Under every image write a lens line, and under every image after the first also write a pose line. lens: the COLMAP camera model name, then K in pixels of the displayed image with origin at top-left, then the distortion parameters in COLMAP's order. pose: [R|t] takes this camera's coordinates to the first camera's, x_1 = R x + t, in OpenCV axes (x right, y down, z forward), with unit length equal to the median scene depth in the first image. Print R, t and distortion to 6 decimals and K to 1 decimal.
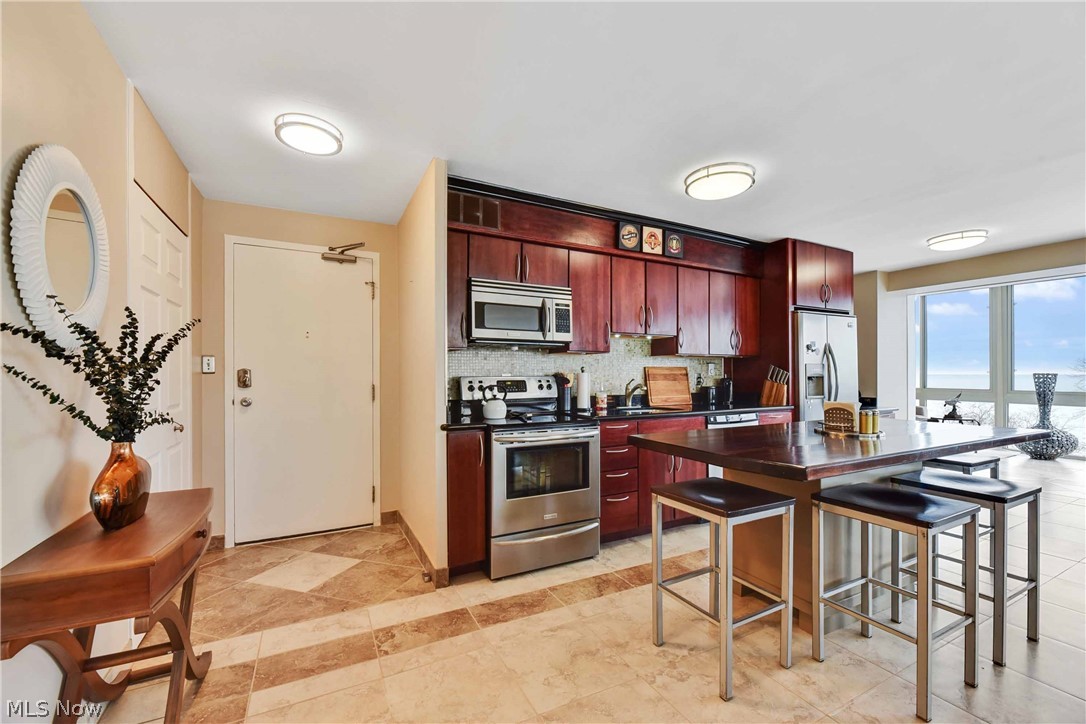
lens RADIAL K [[455.1, 0, 542.7], [0, 455.1, 369.7], [0, 0, 1]] dist [0.001572, -0.004429]
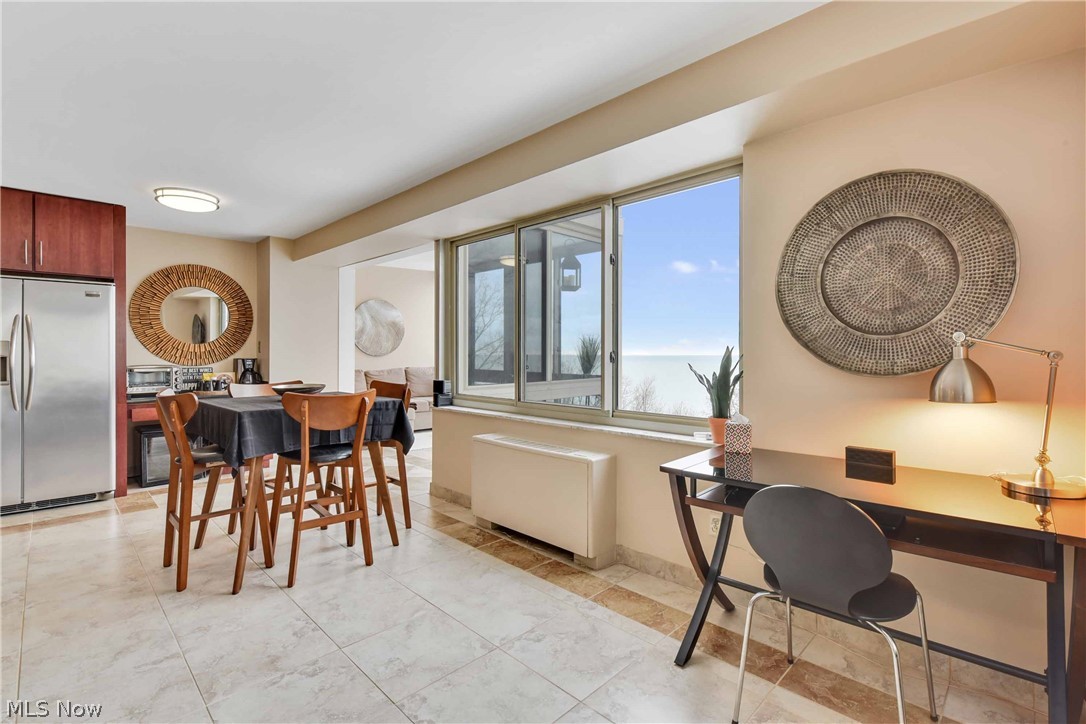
lens RADIAL K [[493.8, 0, 568.6], [0, 493.8, 352.8], [0, 0, 1]] dist [0.000203, -0.003920]
pose [[0.944304, 0.005075, 0.329034, 1.555196], [-0.007527, 0.999953, 0.006182, -0.004921], [-0.328987, -0.008314, 0.944298, -0.162904]]
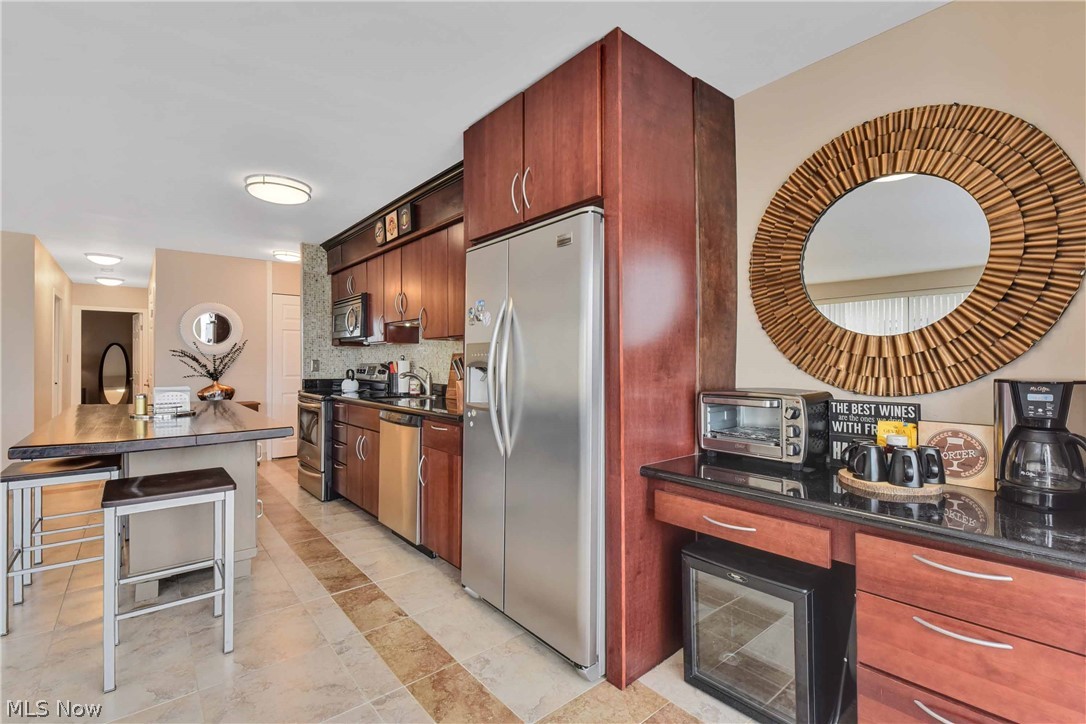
lens RADIAL K [[493.8, 0, 549.7], [0, 493.8, 358.5], [0, 0, 1]] dist [0.000203, -0.003920]
pose [[0.210582, -0.006309, -0.977556, 1.425159], [0.008314, 0.999955, -0.004662, 0.010765], [0.977541, -0.007145, 0.210625, 1.166250]]
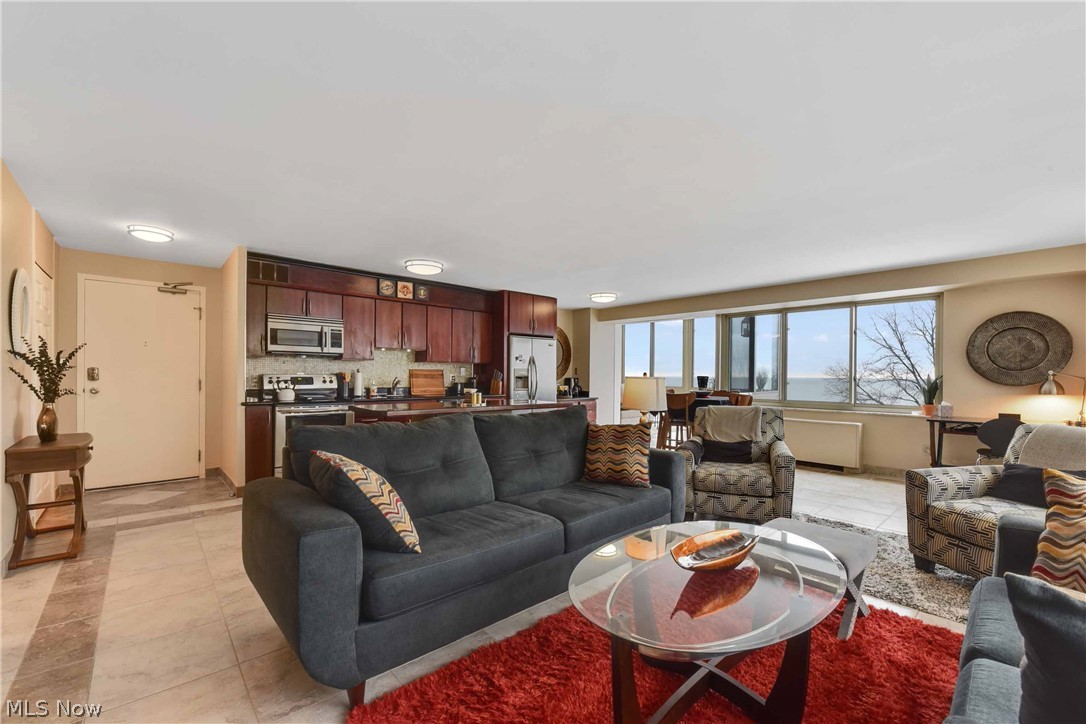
lens RADIAL K [[455.1, 0, 553.1], [0, 455.1, 374.7], [0, 0, 1]] dist [0.001572, -0.004429]
pose [[0.963863, 0.009231, 0.266239, 0.335652], [-0.011839, 0.999896, 0.008190, -0.007406], [-0.266135, -0.011046, 0.963872, -0.712794]]
